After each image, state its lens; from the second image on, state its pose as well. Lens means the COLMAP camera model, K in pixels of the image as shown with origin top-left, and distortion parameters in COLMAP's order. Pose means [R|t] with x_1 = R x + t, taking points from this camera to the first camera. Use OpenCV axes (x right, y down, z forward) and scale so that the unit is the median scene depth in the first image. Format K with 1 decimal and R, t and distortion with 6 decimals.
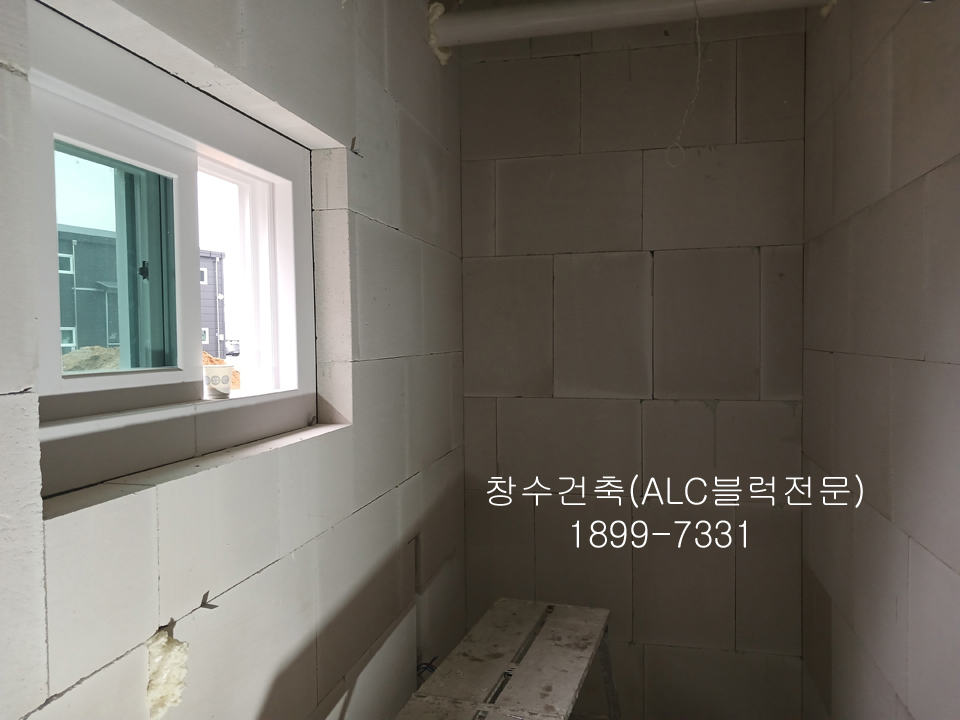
lens RADIAL K [[747.6, 0, 480.0], [0, 747.6, 360.0], [0, 0, 1]] dist [0.130872, -0.293058]
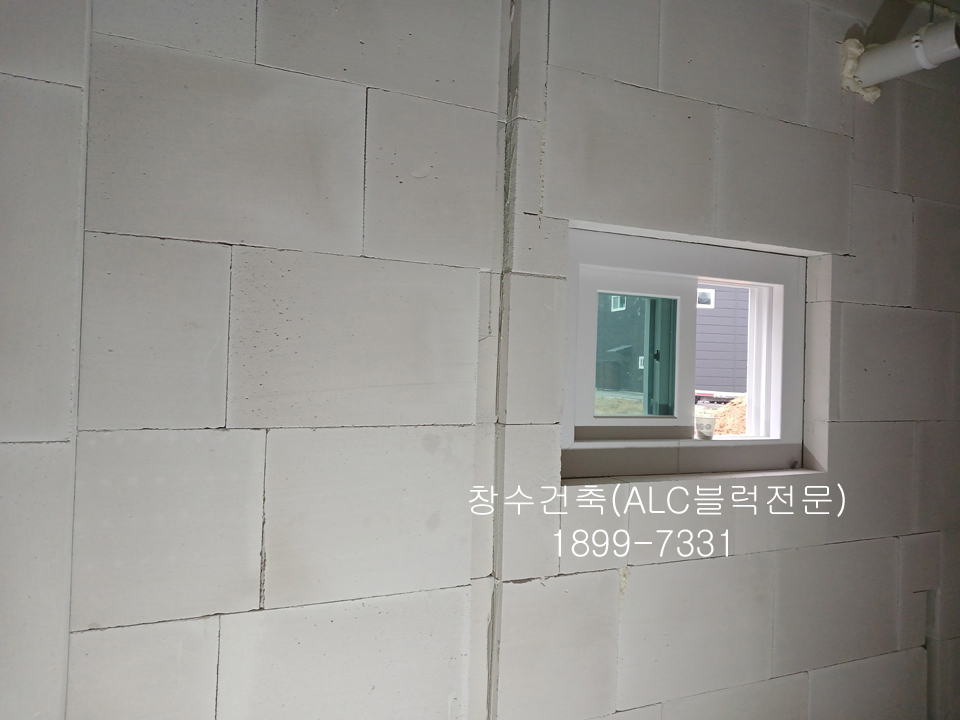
lens RADIAL K [[747.6, 0, 480.0], [0, 747.6, 360.0], [0, 0, 1]] dist [0.130872, -0.293058]
pose [[0.628797, 0.023681, -0.777209, 0.544995], [-0.061523, 0.997918, -0.019369, -0.049998], [0.775132, 0.059995, 0.628944, -0.306418]]
